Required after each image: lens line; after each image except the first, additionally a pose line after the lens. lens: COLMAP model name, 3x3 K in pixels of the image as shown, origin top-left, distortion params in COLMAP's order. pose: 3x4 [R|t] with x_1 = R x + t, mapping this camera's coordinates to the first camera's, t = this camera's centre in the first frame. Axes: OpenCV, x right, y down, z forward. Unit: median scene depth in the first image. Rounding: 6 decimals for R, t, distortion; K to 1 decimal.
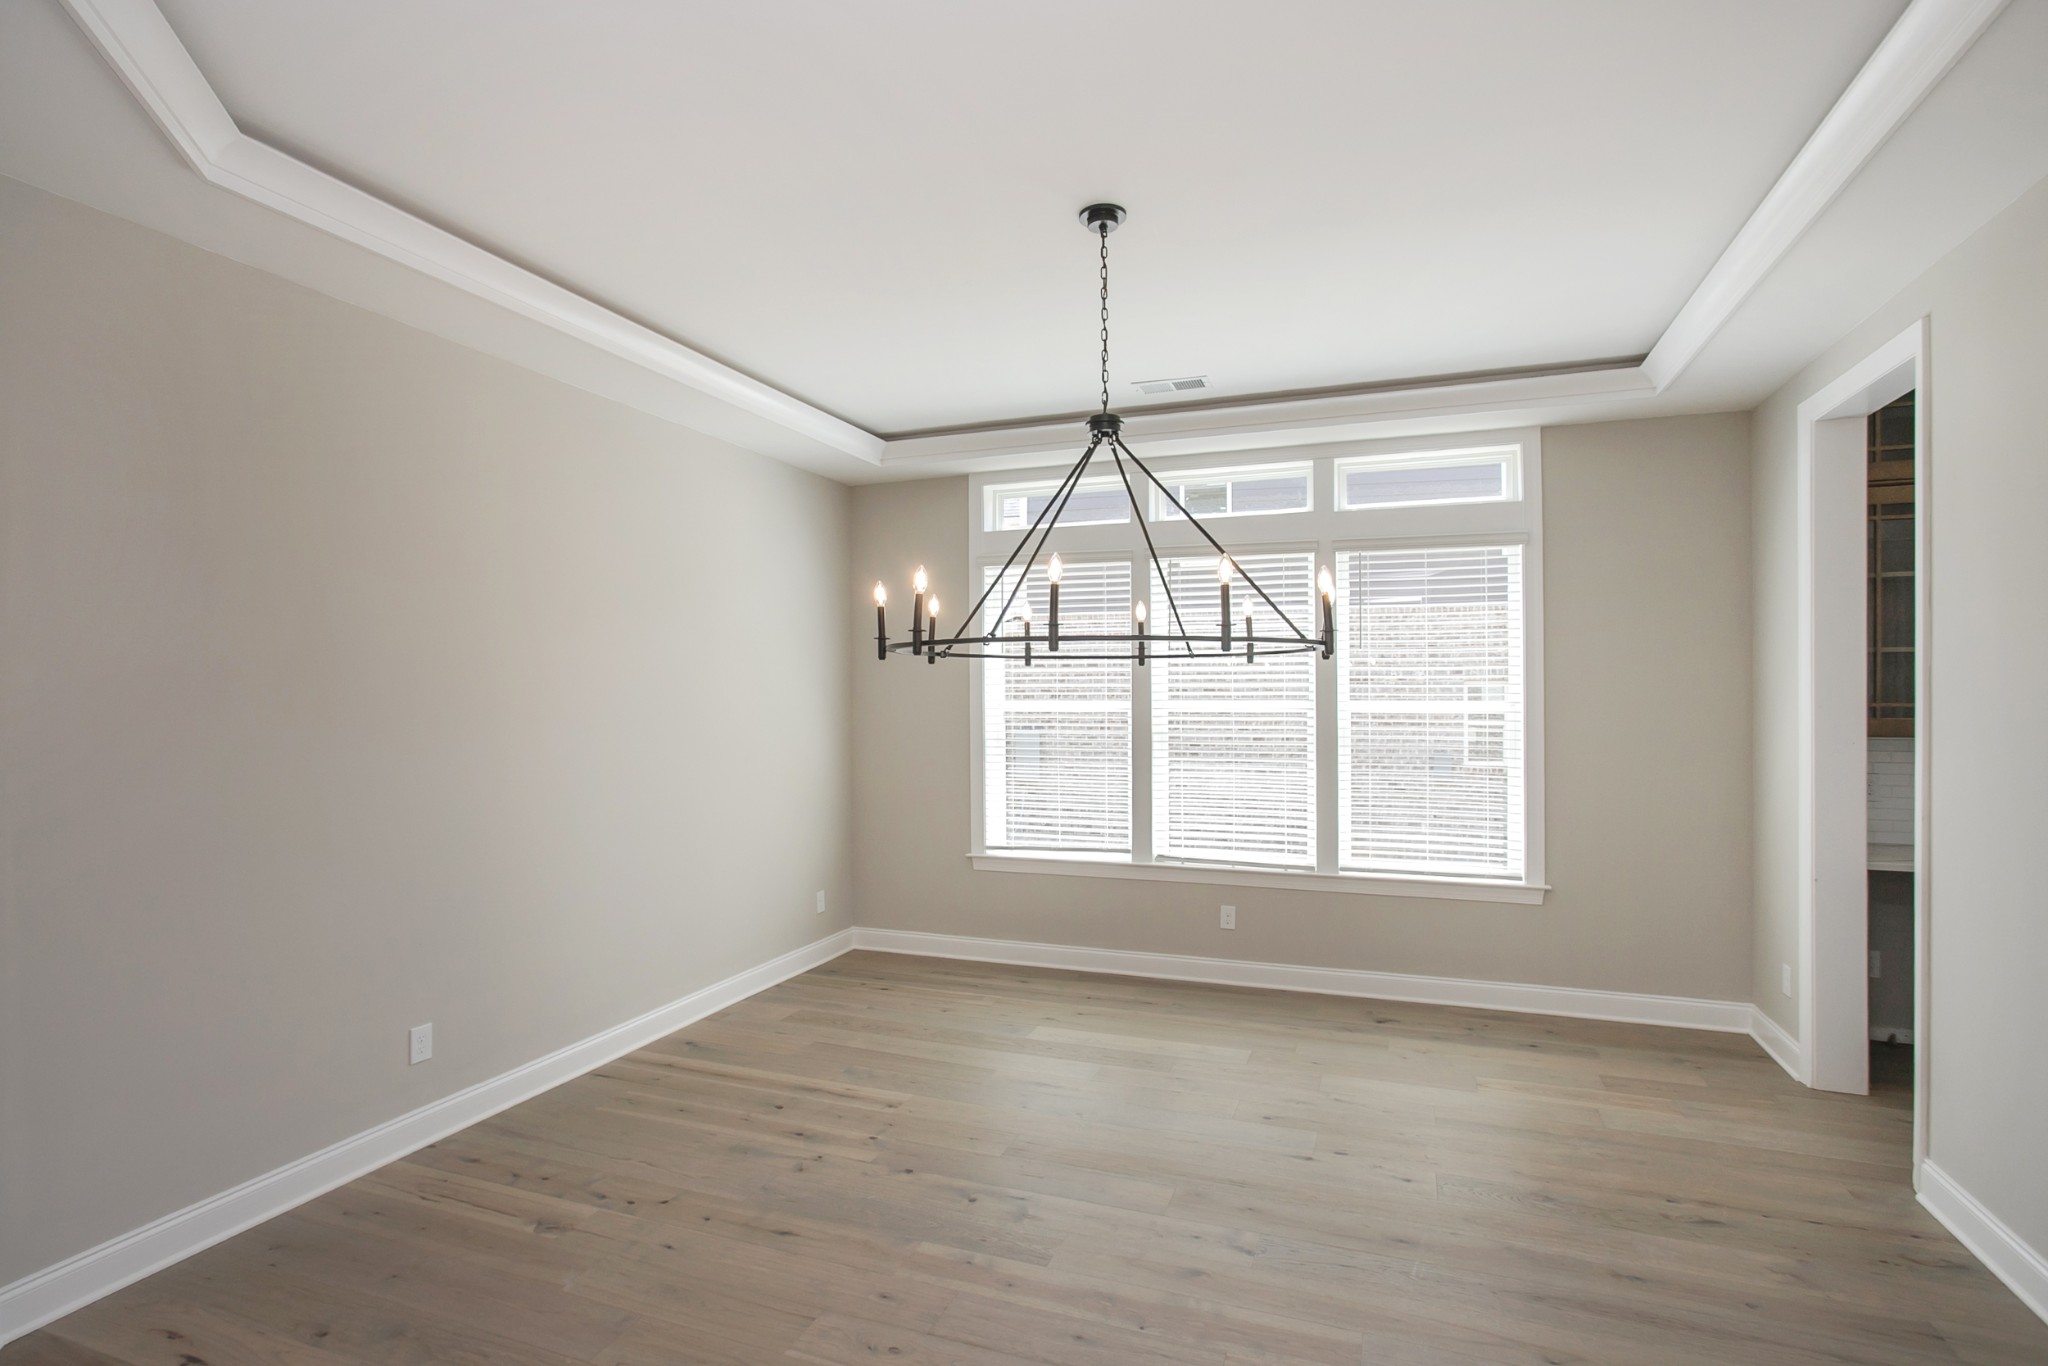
lens RADIAL K [[999.8, 0, 1013.0], [0, 999.8, 695.0], [0, 0, 1]] dist [-0.037430, 0.026167]
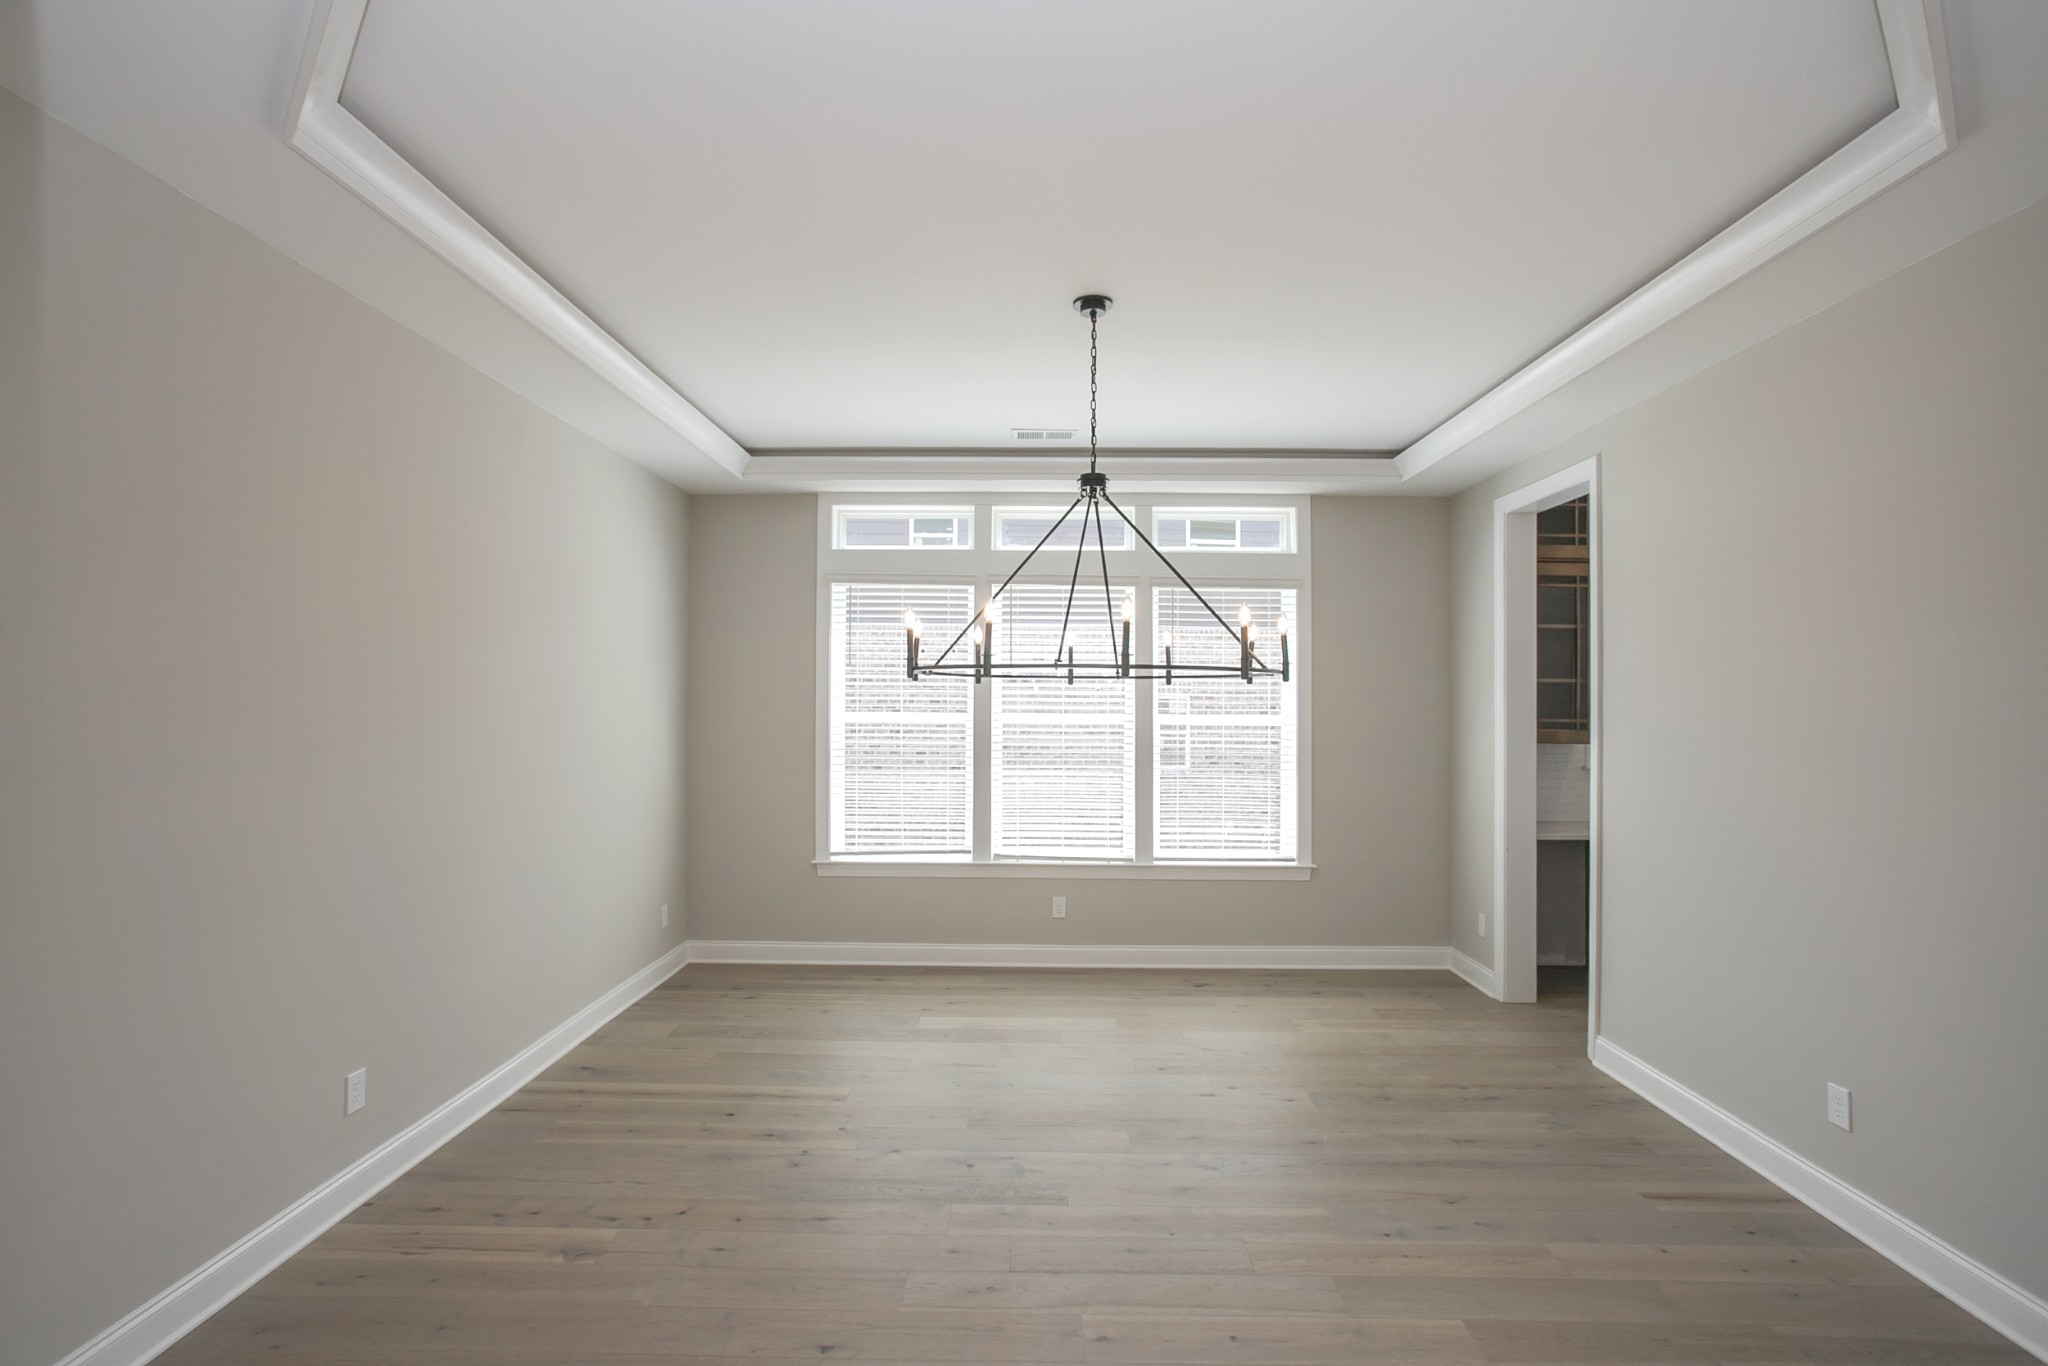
lens RADIAL K [[999.8, 0, 1013.0], [0, 999.8, 695.0], [0, 0, 1]] dist [-0.037430, 0.026167]
pose [[0.938431, 0.011786, 0.345264, -0.262521], [-0.009851, 0.999924, -0.007360, -0.007998], [-0.345325, 0.003506, 0.938477, -0.044466]]
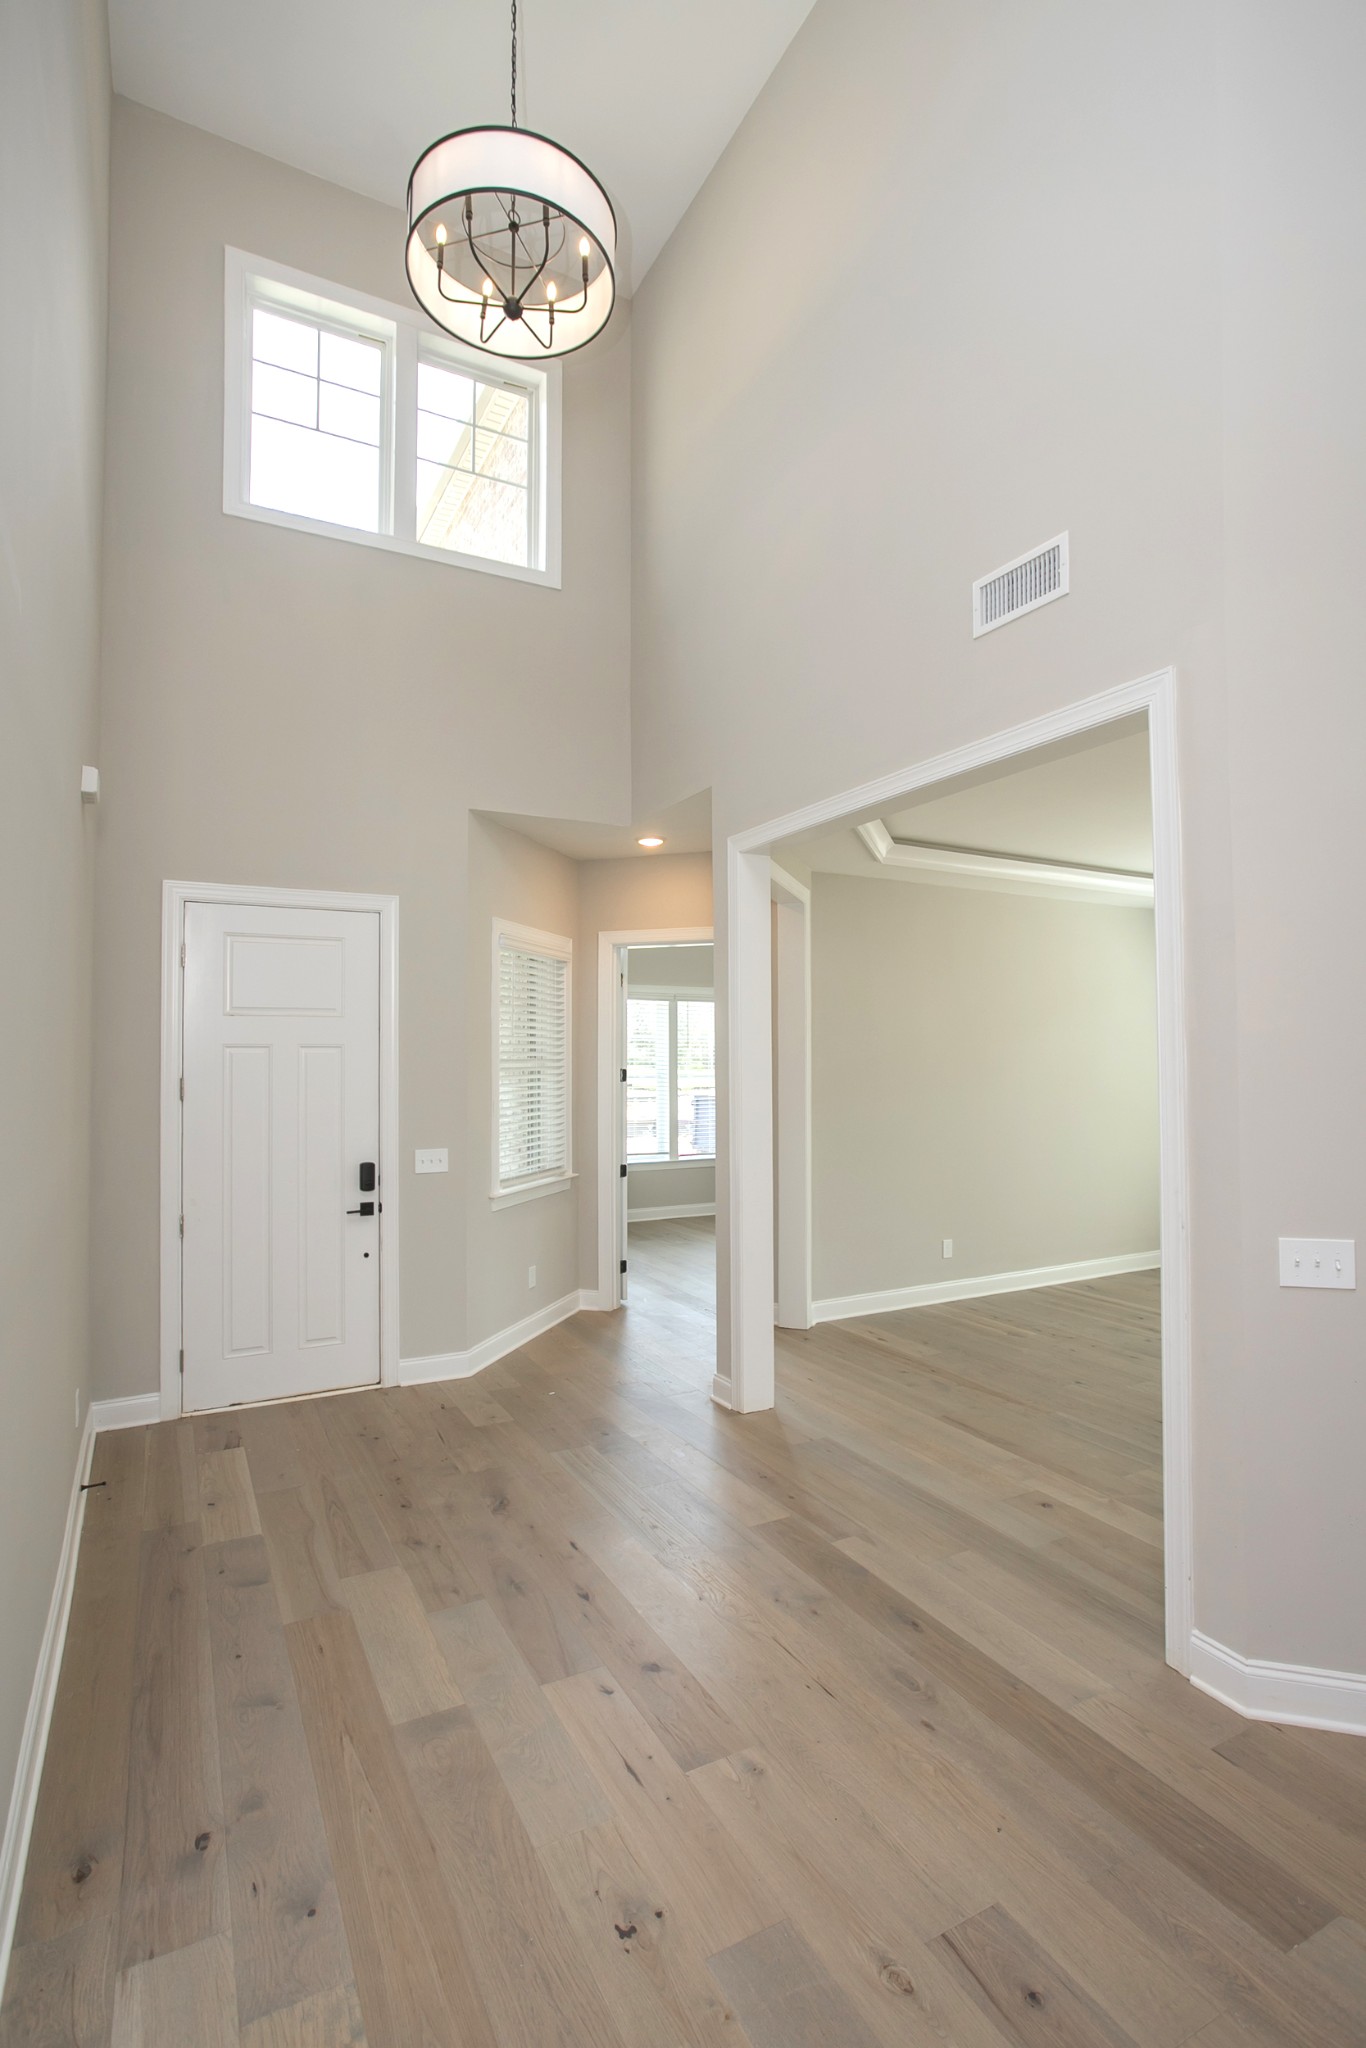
lens RADIAL K [[999.8, 0, 701.0], [0, 999.8, 1035.6], [0, 0, 1]] dist [-0.037430, 0.026167]
pose [[0.757235, -0.011992, -0.653032, 0.243726], [-0.001036, 0.999808, -0.019562, -0.022154], [0.653141, 0.015490, 0.757078, -0.618499]]
